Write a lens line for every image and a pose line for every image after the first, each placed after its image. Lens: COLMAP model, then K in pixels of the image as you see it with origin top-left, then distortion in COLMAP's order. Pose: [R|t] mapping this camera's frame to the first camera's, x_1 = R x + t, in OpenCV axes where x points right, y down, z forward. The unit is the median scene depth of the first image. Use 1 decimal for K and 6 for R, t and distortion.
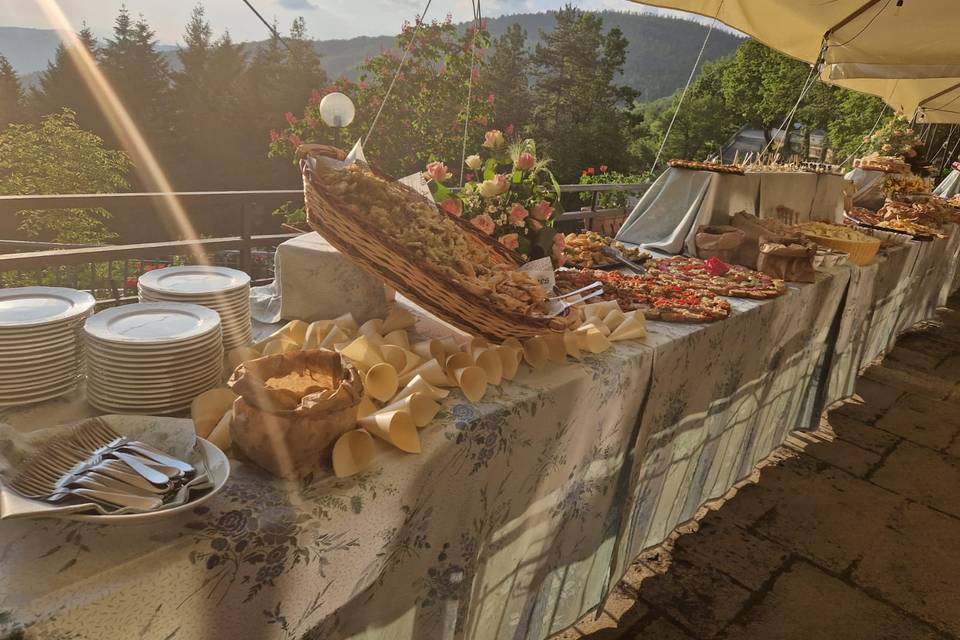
lens RADIAL K [[647.4, 0, 490.9], [0, 647.4, 266.7], [0, 0, 1]] dist [0.077838, -0.074952]
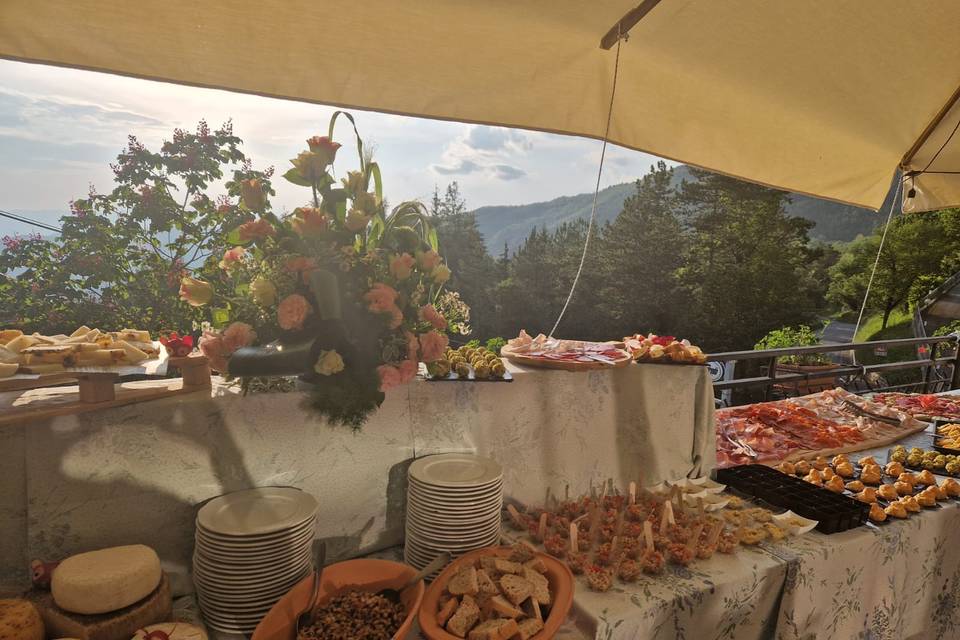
lens RADIAL K [[647.4, 0, 489.4], [0, 647.4, 358.0], [0, 0, 1]] dist [0.077838, -0.074952]
pose [[0.954289, -0.021408, -0.298118, 0.078608], [-0.005786, 0.995921, -0.090039, -0.014178], [0.298830, 0.087648, 0.950273, 0.083899]]
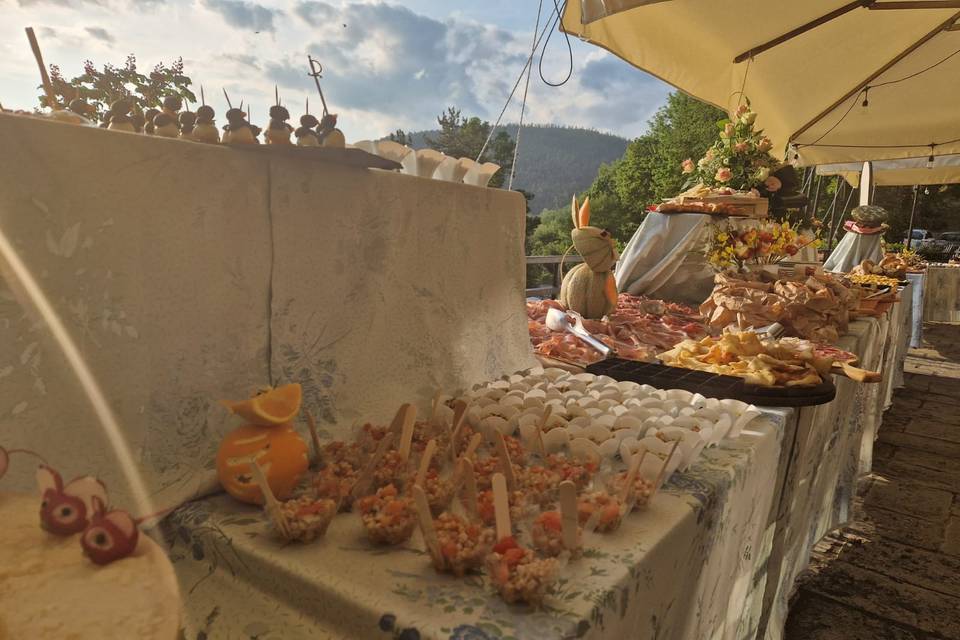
lens RADIAL K [[647.4, 0, 489.6], [0, 647.4, 348.6], [0, 0, 1]] dist [0.077838, -0.074952]
pose [[0.990184, -0.084409, 0.111405, 0.037004], [0.089357, 0.995188, -0.040191, -0.004821], [-0.107476, 0.049751, 0.992962, 0.055083]]
